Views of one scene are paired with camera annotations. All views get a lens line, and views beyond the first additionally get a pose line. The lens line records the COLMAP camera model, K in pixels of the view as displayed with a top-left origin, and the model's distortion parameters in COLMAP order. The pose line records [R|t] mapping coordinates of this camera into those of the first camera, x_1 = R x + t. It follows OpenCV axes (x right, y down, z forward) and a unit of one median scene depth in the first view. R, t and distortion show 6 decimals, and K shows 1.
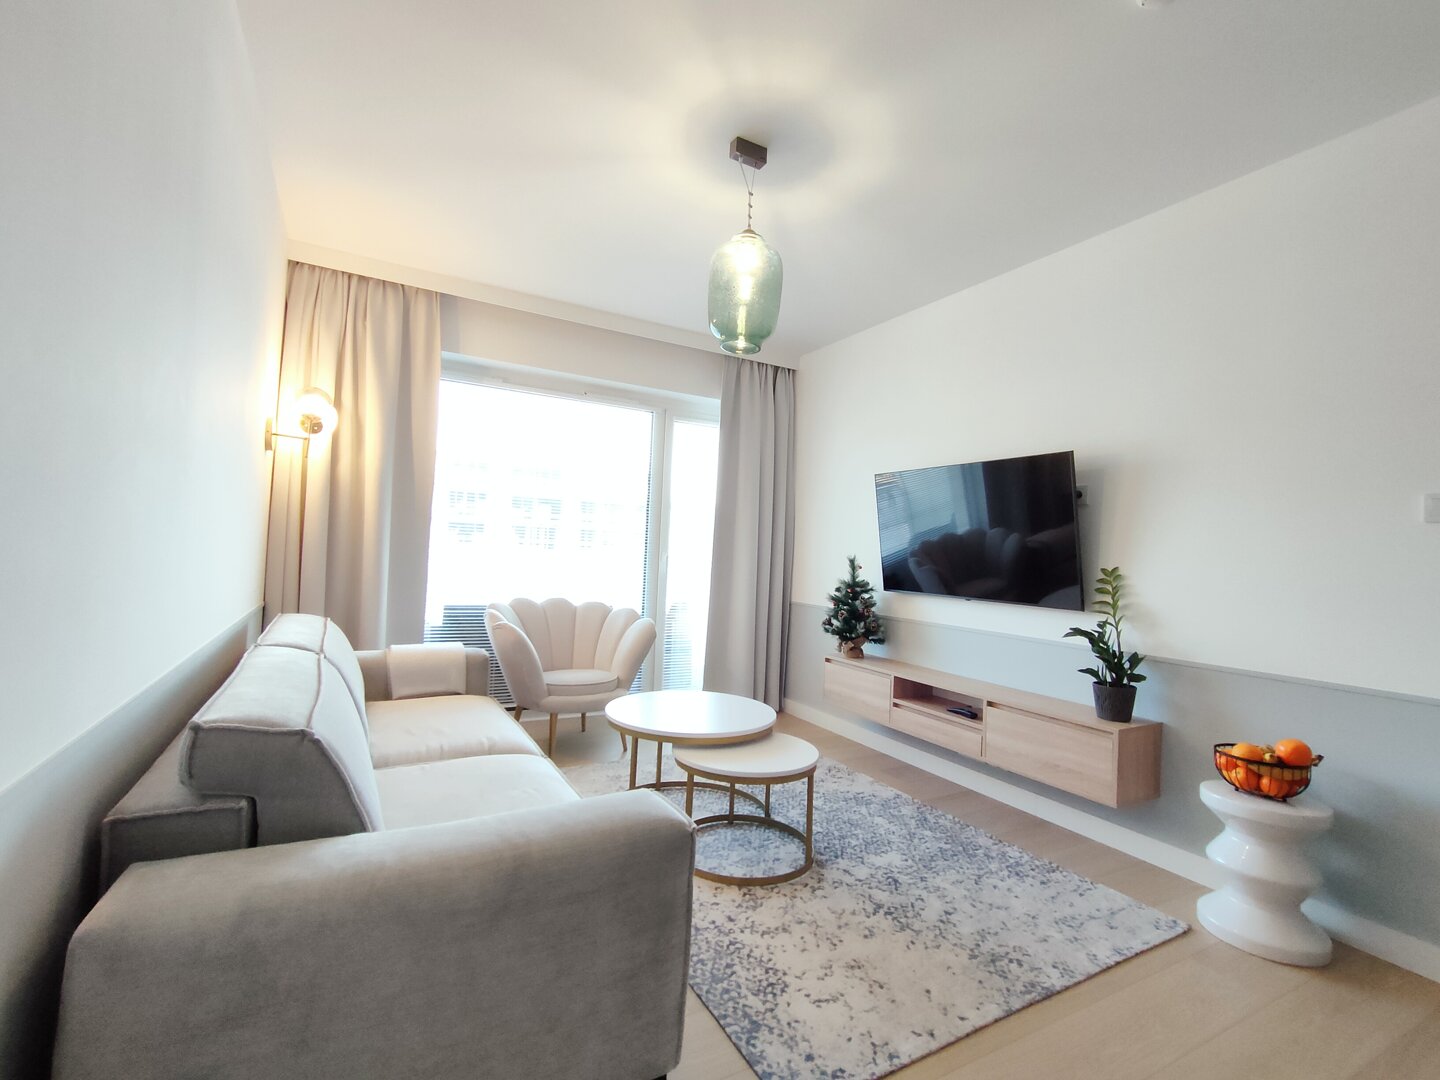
lens RADIAL K [[667.7, 0, 726.5], [0, 667.7, 527.8], [0, 0, 1]] dist [0.008996, -0.001859]
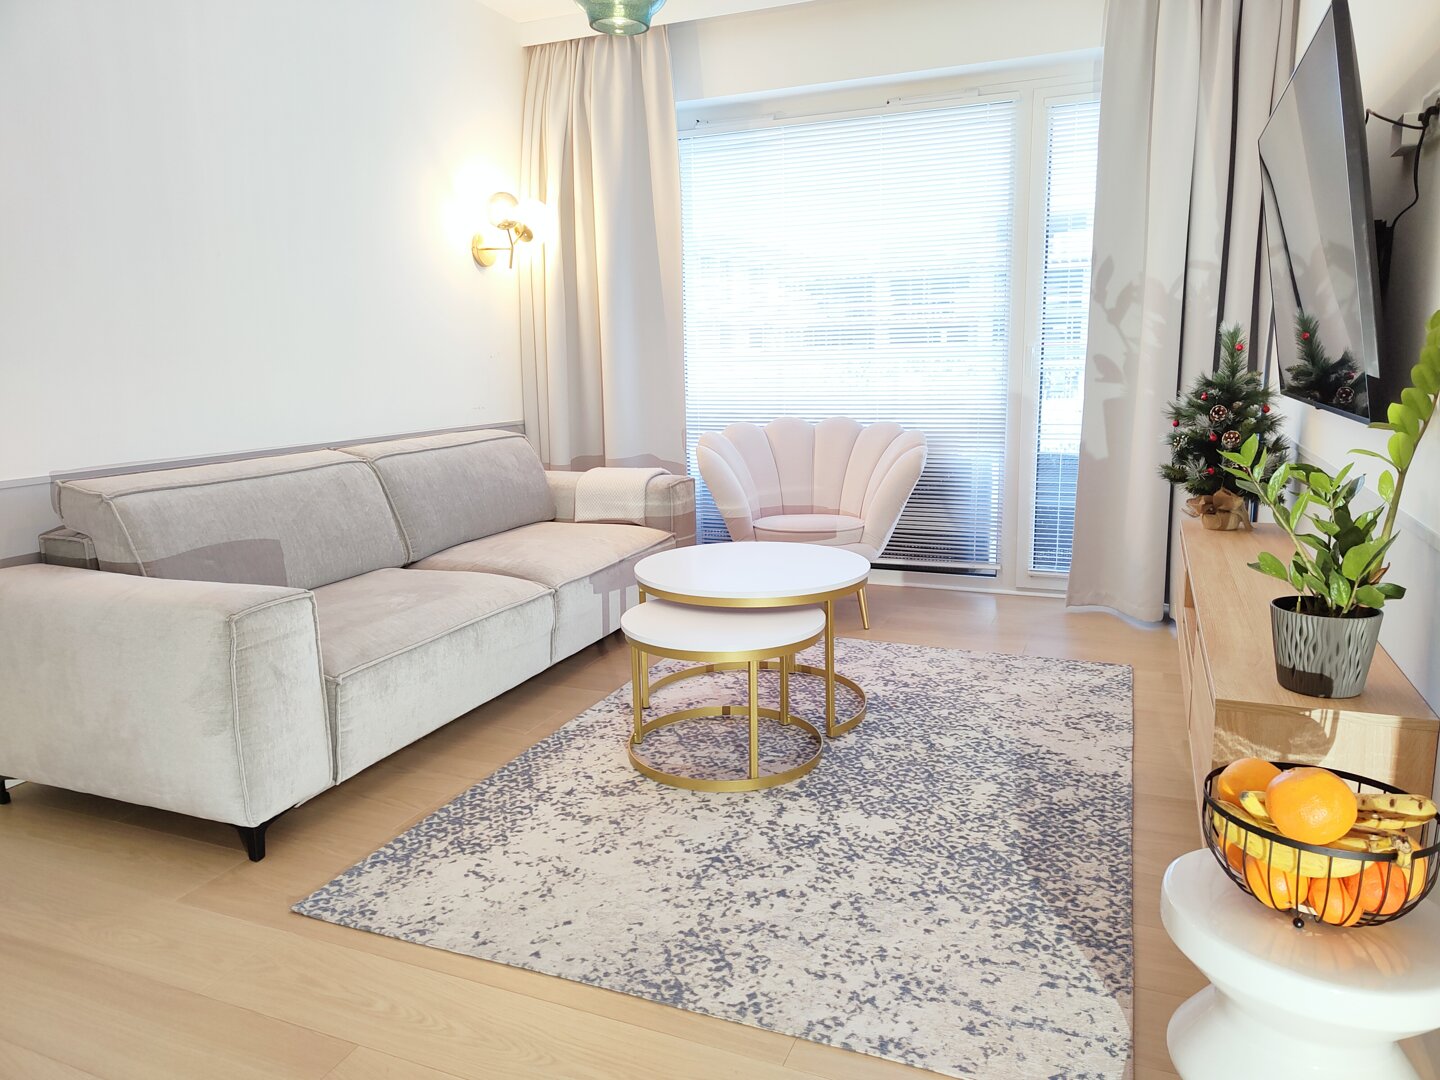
lens RADIAL K [[1016.3, 0, 701.2], [0, 1016.3, 523.0], [0, 0, 1]] dist [0.023074, -0.016208]
pose [[0.599890, 0.077263, -0.796343, 0.943814], [0.075117, 0.985491, 0.152200, 0.071470], [0.796549, -0.151123, 0.585382, 0.394601]]
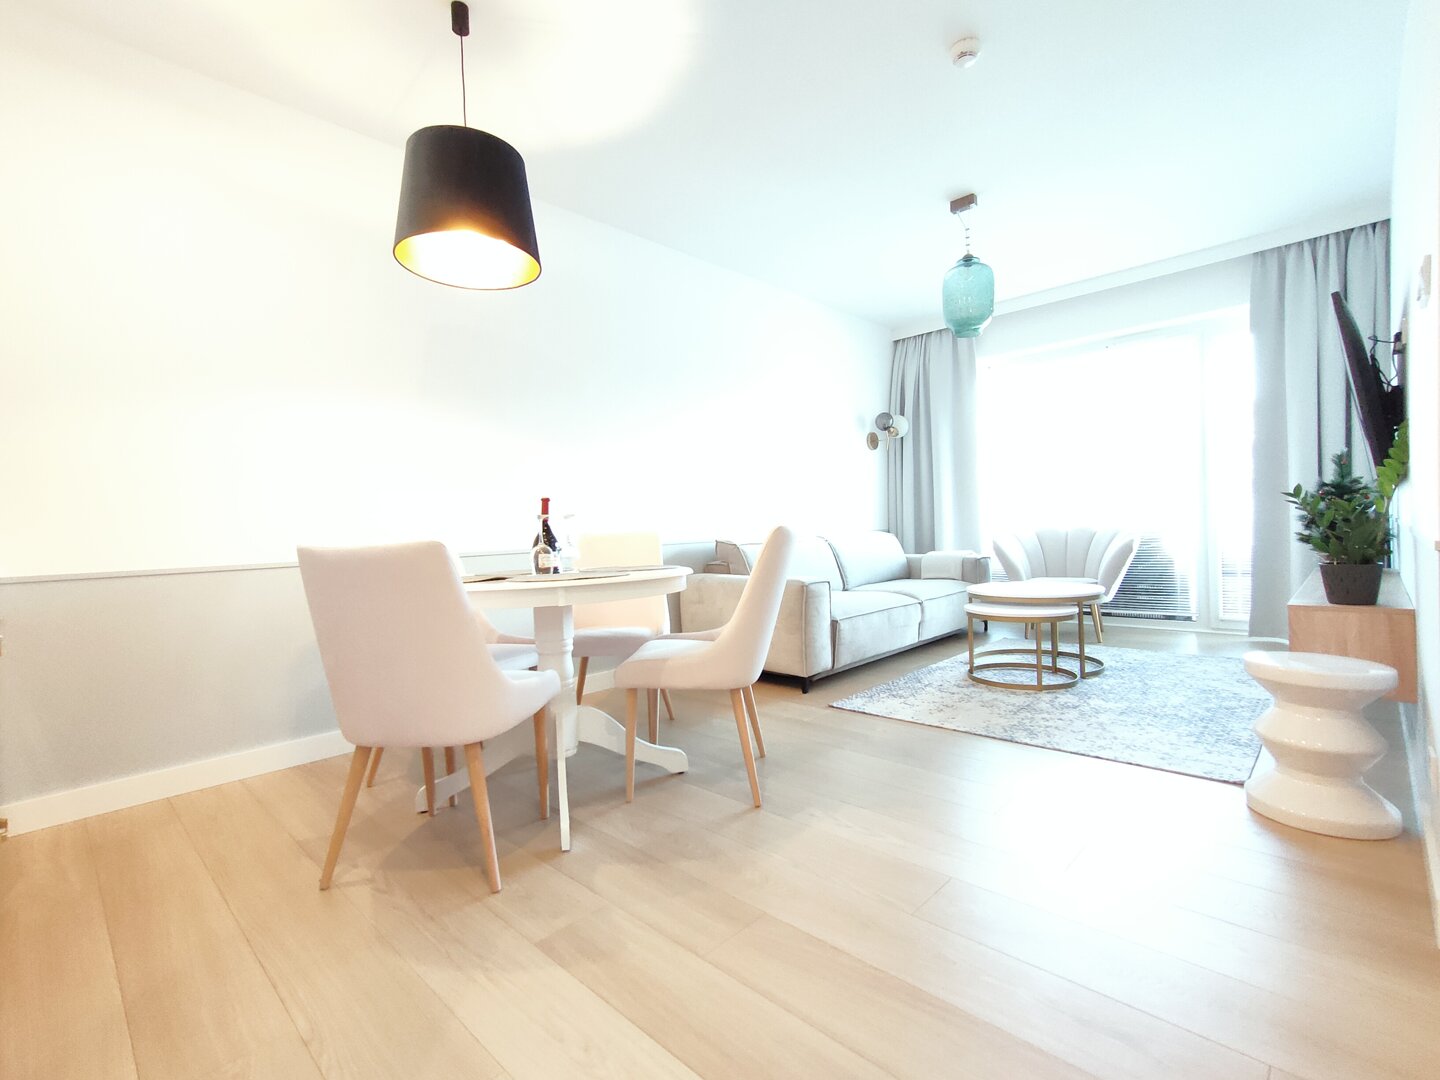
lens RADIAL K [[667.7, 0, 704.7], [0, 667.7, 545.7], [0, 0, 1]] dist [0.008996, -0.001859]
pose [[0.266968, -0.027036, -0.963326, 1.320813], [0.080808, 0.996714, -0.005579, 0.166931], [0.960311, -0.076355, 0.268276, -0.008359]]
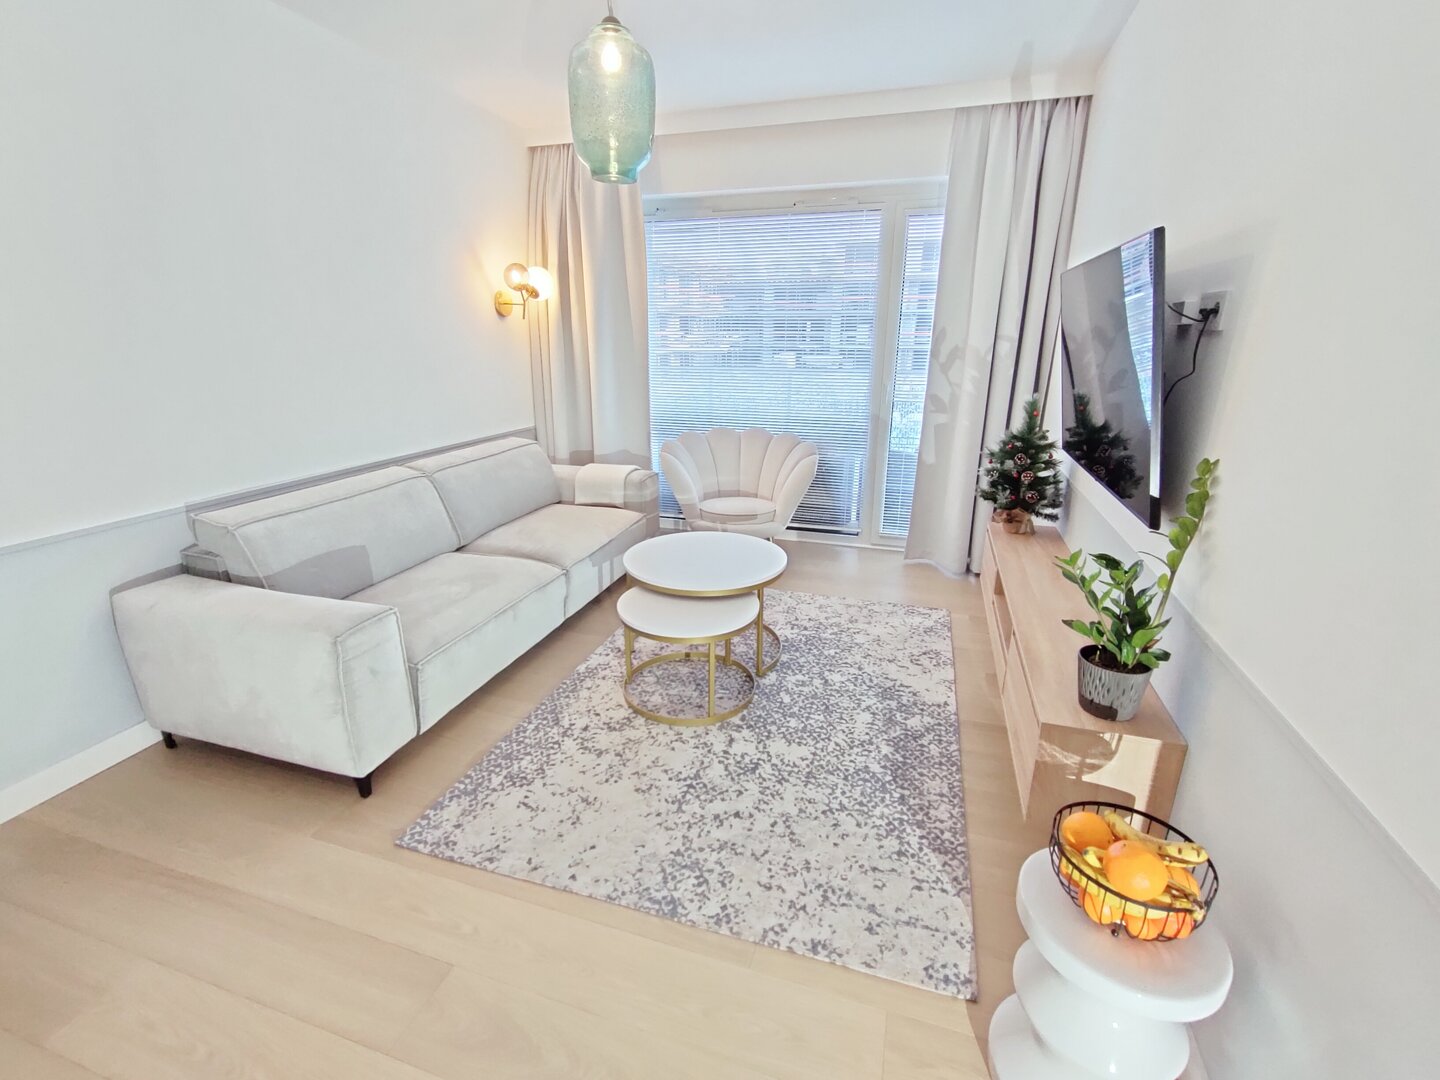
lens RADIAL K [[667.7, 0, 708.3], [0, 667.7, 529.1], [0, 0, 1]] dist [0.008996, -0.001859]
pose [[0.670490, 0.171204, -0.721895, 0.840617], [0.055990, 0.958560, 0.279334, -0.068909], [0.739803, -0.227709, 0.633119, 0.430239]]
